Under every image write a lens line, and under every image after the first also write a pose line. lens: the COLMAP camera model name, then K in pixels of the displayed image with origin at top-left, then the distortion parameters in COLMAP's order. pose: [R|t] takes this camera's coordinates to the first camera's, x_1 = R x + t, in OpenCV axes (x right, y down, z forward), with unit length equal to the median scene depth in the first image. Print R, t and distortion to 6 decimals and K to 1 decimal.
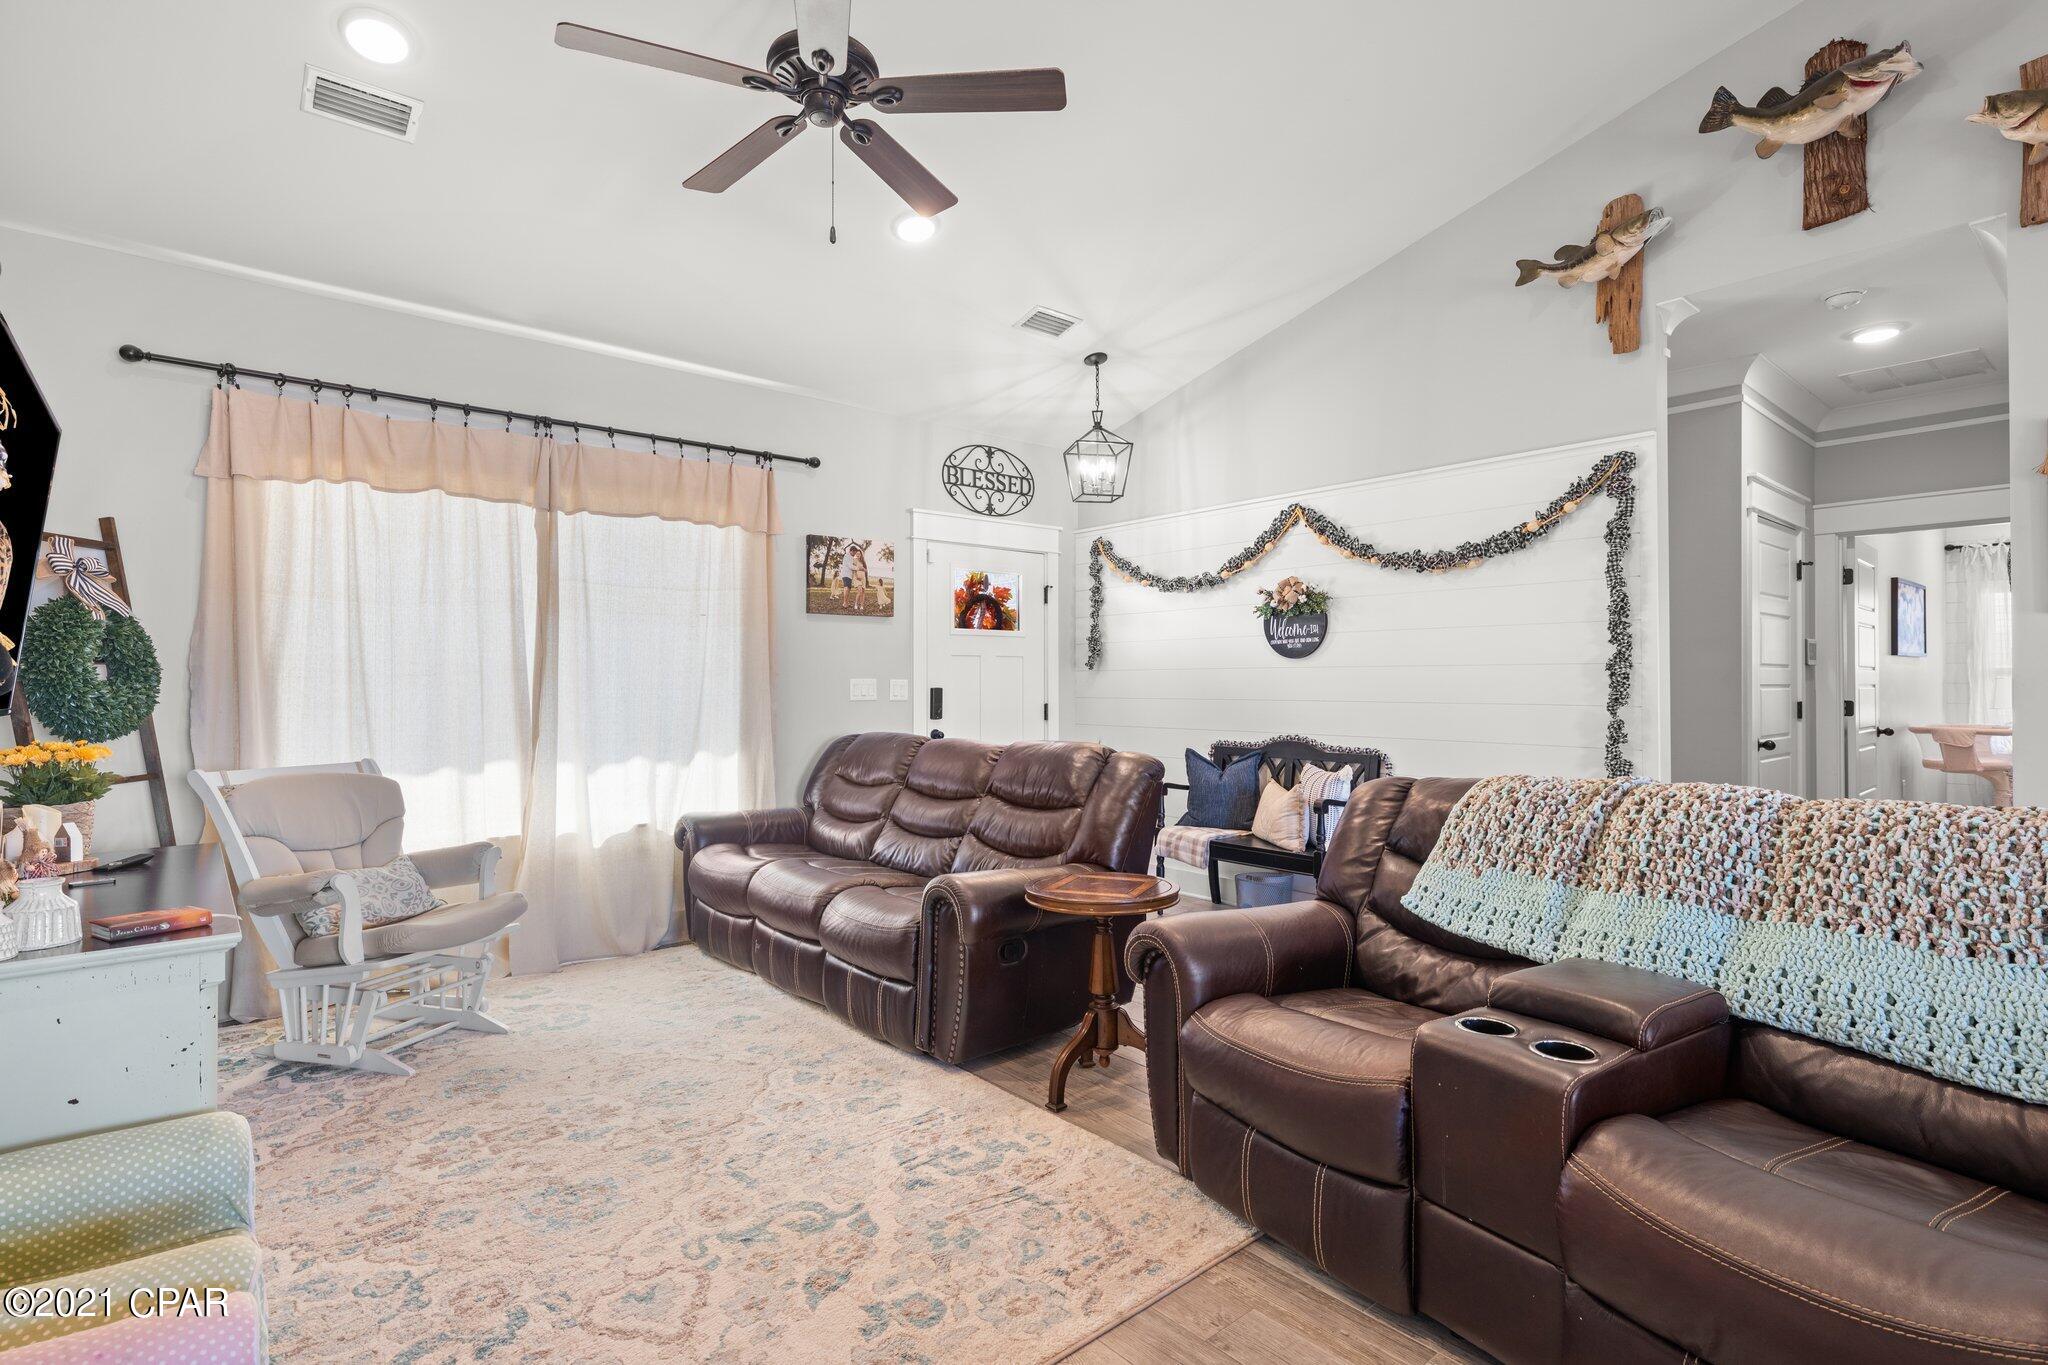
lens RADIAL K [[988.4, 0, 1023.9], [0, 988.4, 678.3], [0, 0, 1]] dist [0.004432, -0.000435]
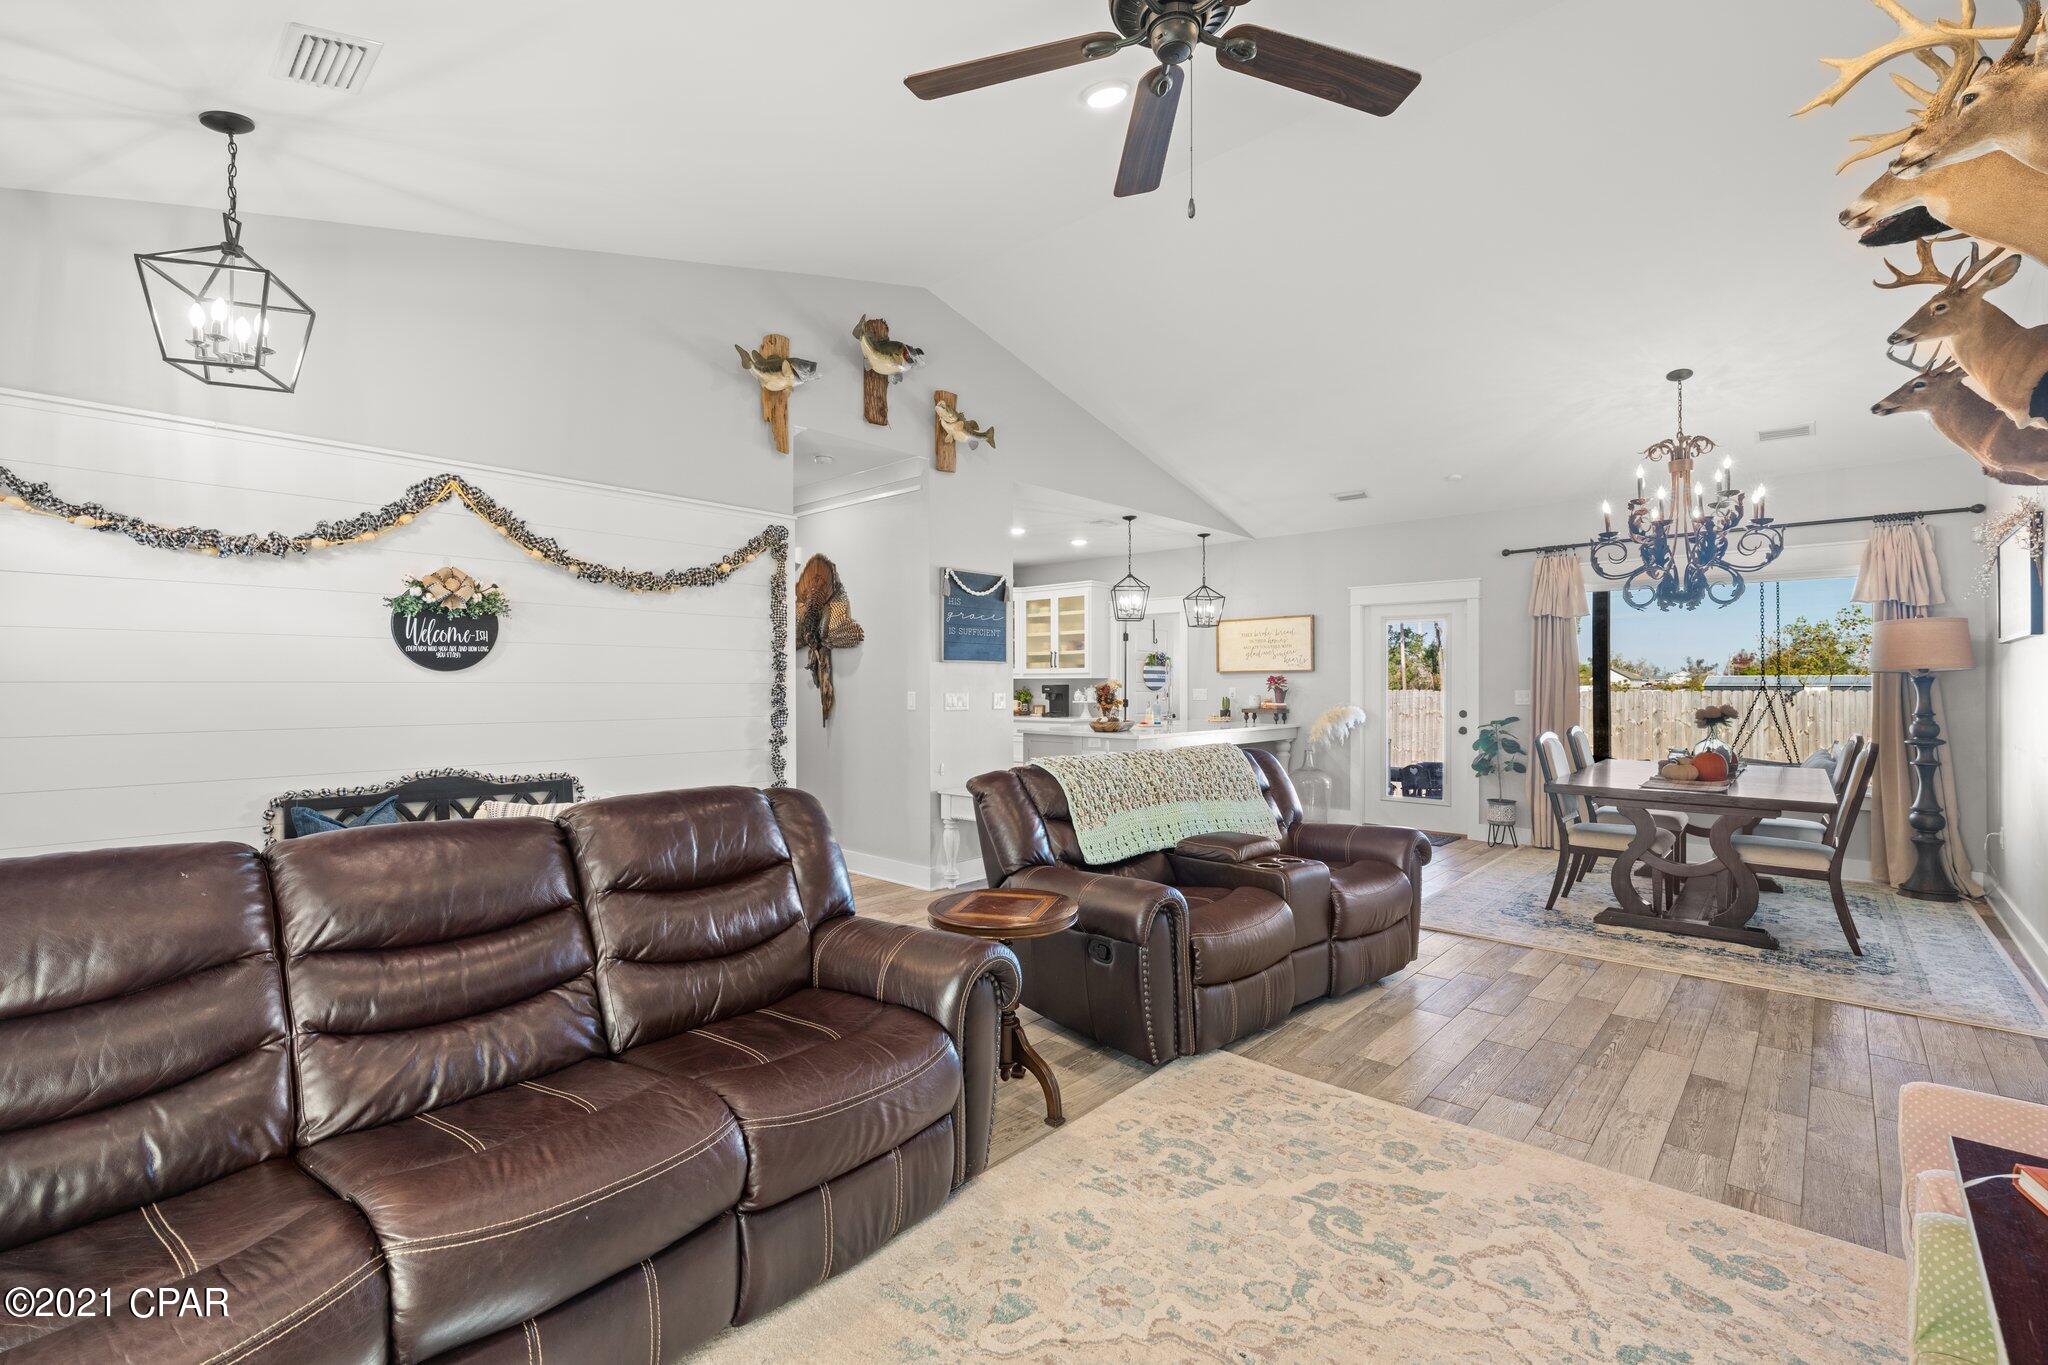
lens RADIAL K [[895.3, 0, 1028.1], [0, 895.3, 679.8], [0, 0, 1]] dist [-0.002730, 0.000049]
pose [[-0.131732, 0.005317, 0.991271, -0.598183], [-0.003864, 0.999975, -0.005877, -0.013185], [-0.991278, -0.004604, -0.131709, 0.776851]]
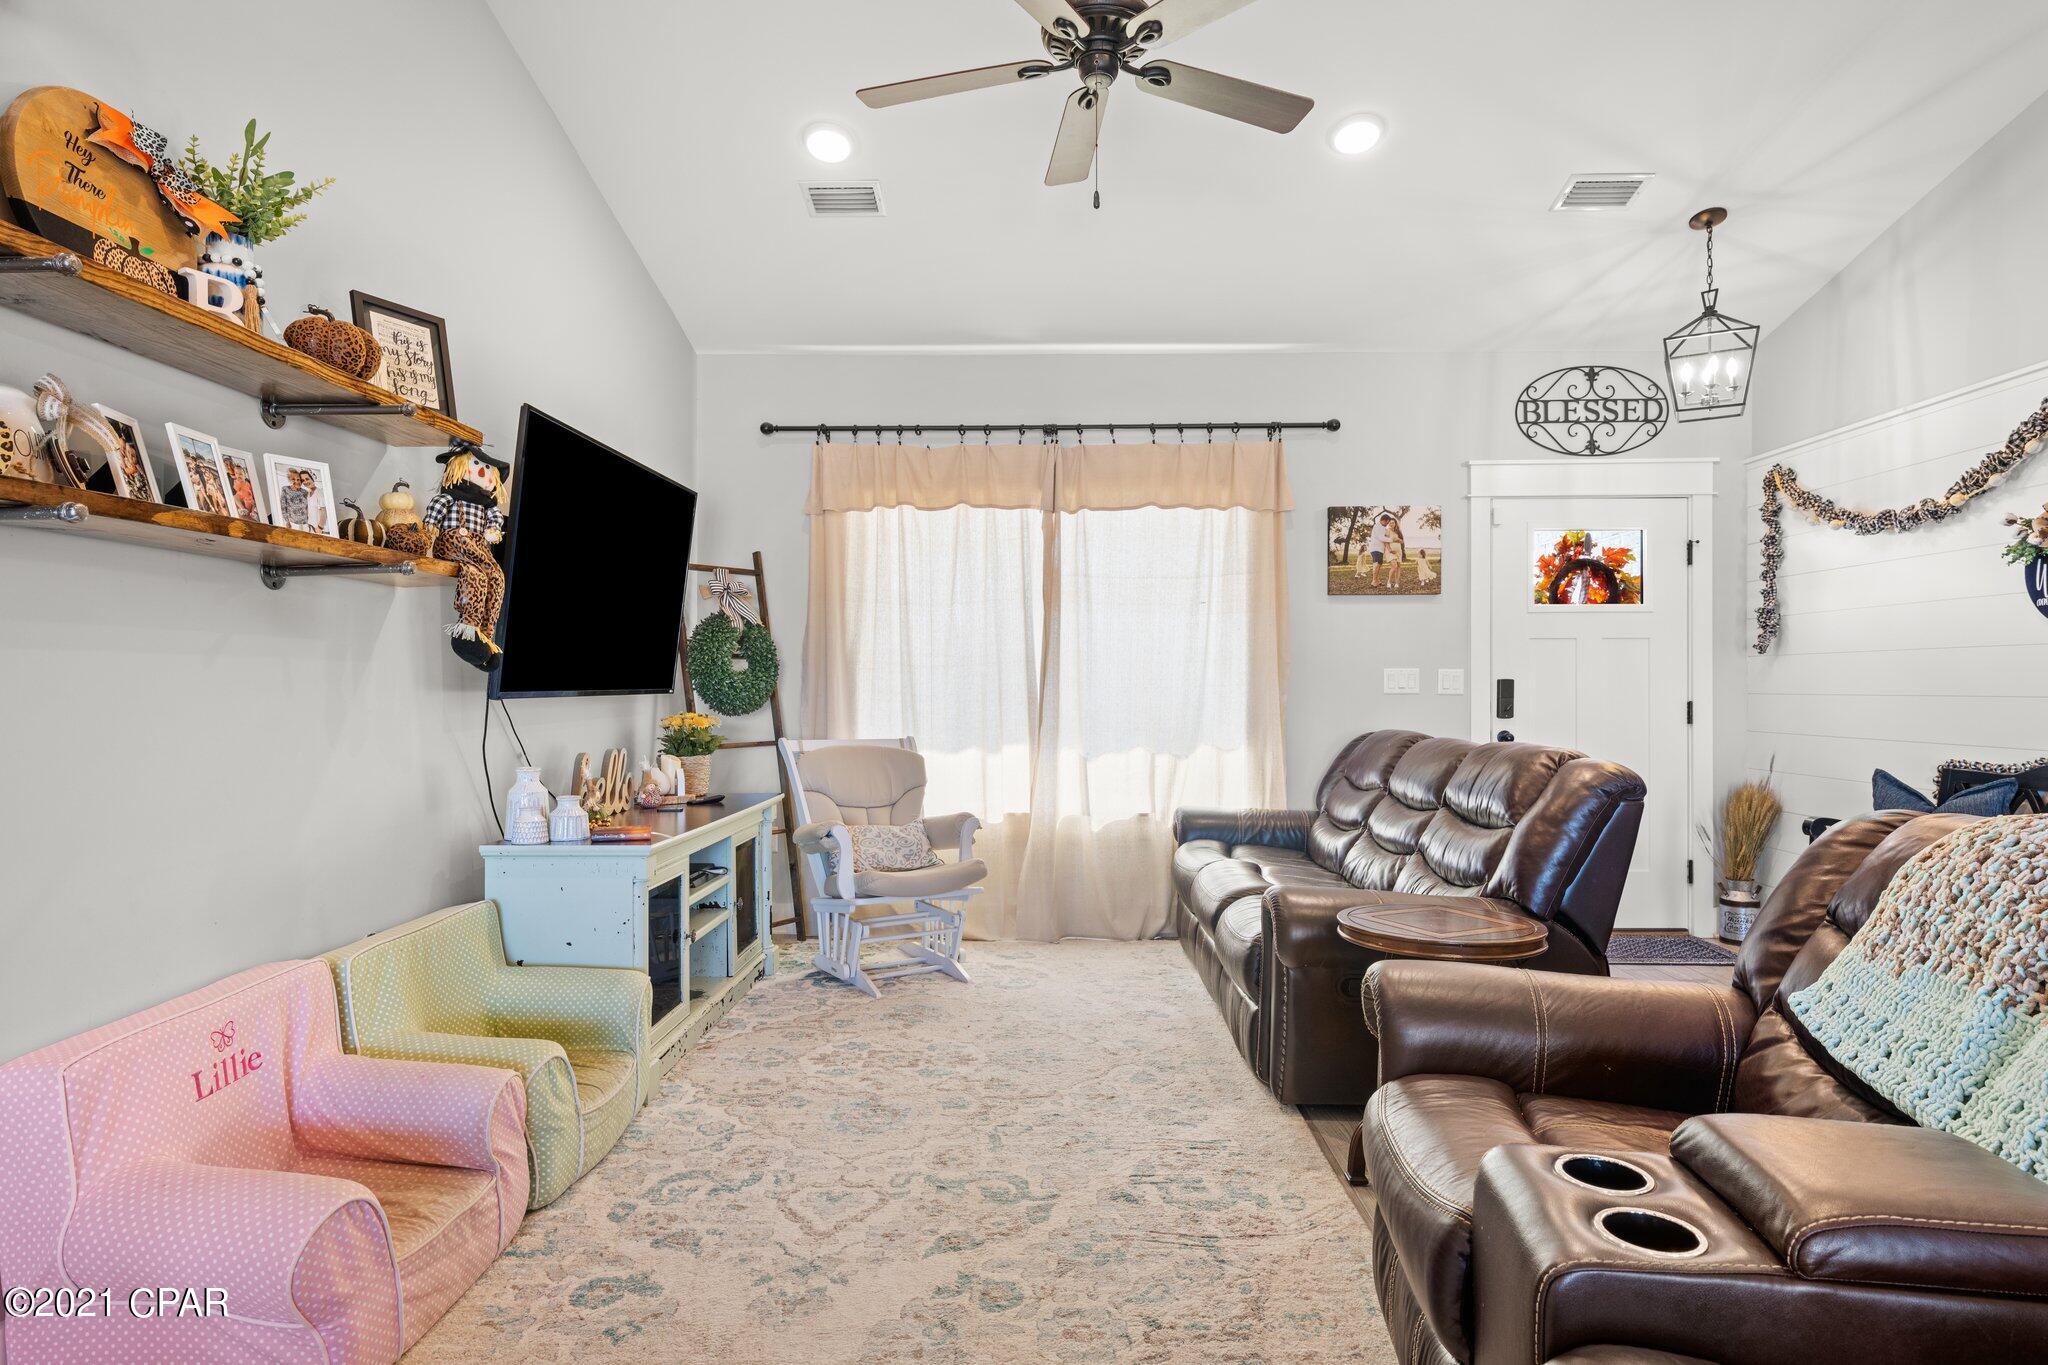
lens RADIAL K [[1098.9, 0, 1028.3], [0, 1098.9, 686.2], [0, 0, 1]] dist [0.003554, -0.000235]
pose [[0.748766, 0.001701, -0.662833, 0.292146], [0.002909, 0.999979, 0.005852, 0.012174], [0.662828, -0.006310, 0.748745, 0.093750]]
